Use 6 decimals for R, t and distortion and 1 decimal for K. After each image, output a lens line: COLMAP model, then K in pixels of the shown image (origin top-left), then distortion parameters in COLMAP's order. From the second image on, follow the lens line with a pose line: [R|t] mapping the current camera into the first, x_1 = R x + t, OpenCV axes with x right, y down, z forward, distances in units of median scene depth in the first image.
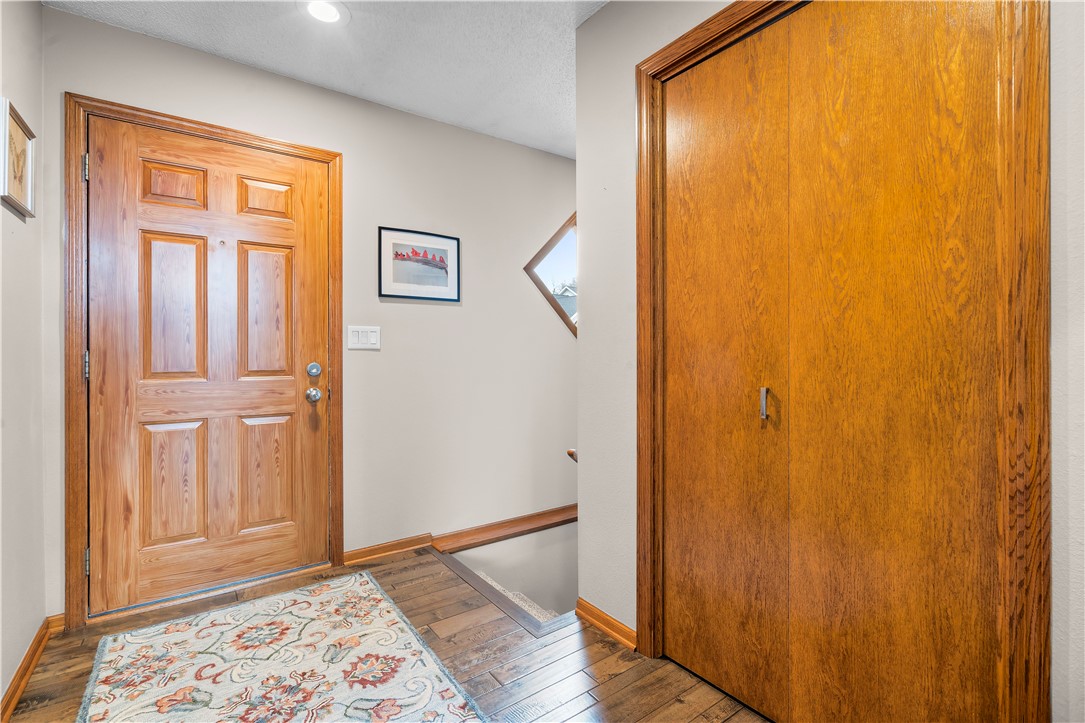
lens RADIAL K [[490.7, 0, 540.6], [0, 490.7, 354.9], [0, 0, 1]] dist [0.001853, 0.000286]
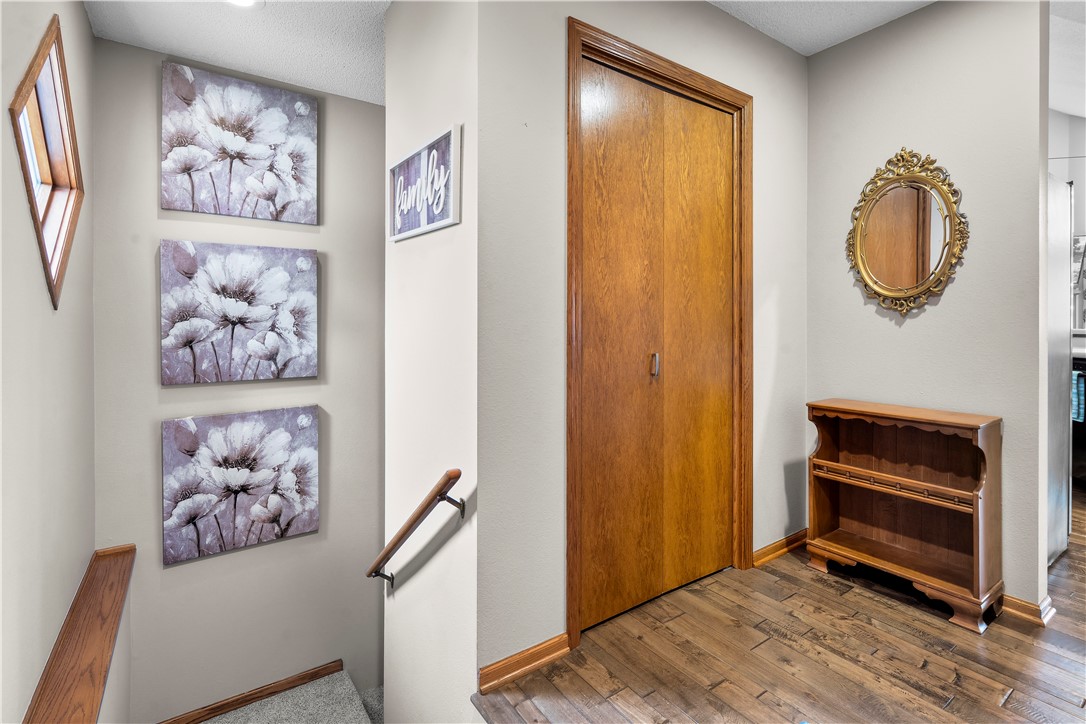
lens RADIAL K [[506.9, 0, 542.0], [0, 506.9, 325.1], [0, 0, 1]] dist [-0.002266, 0.000057]
pose [[0.021095, 0.002354, 0.999775, -0.884004], [-0.000092, 0.999997, -0.002353, -0.007521], [-0.999777, -0.000043, 0.021095, 1.205011]]
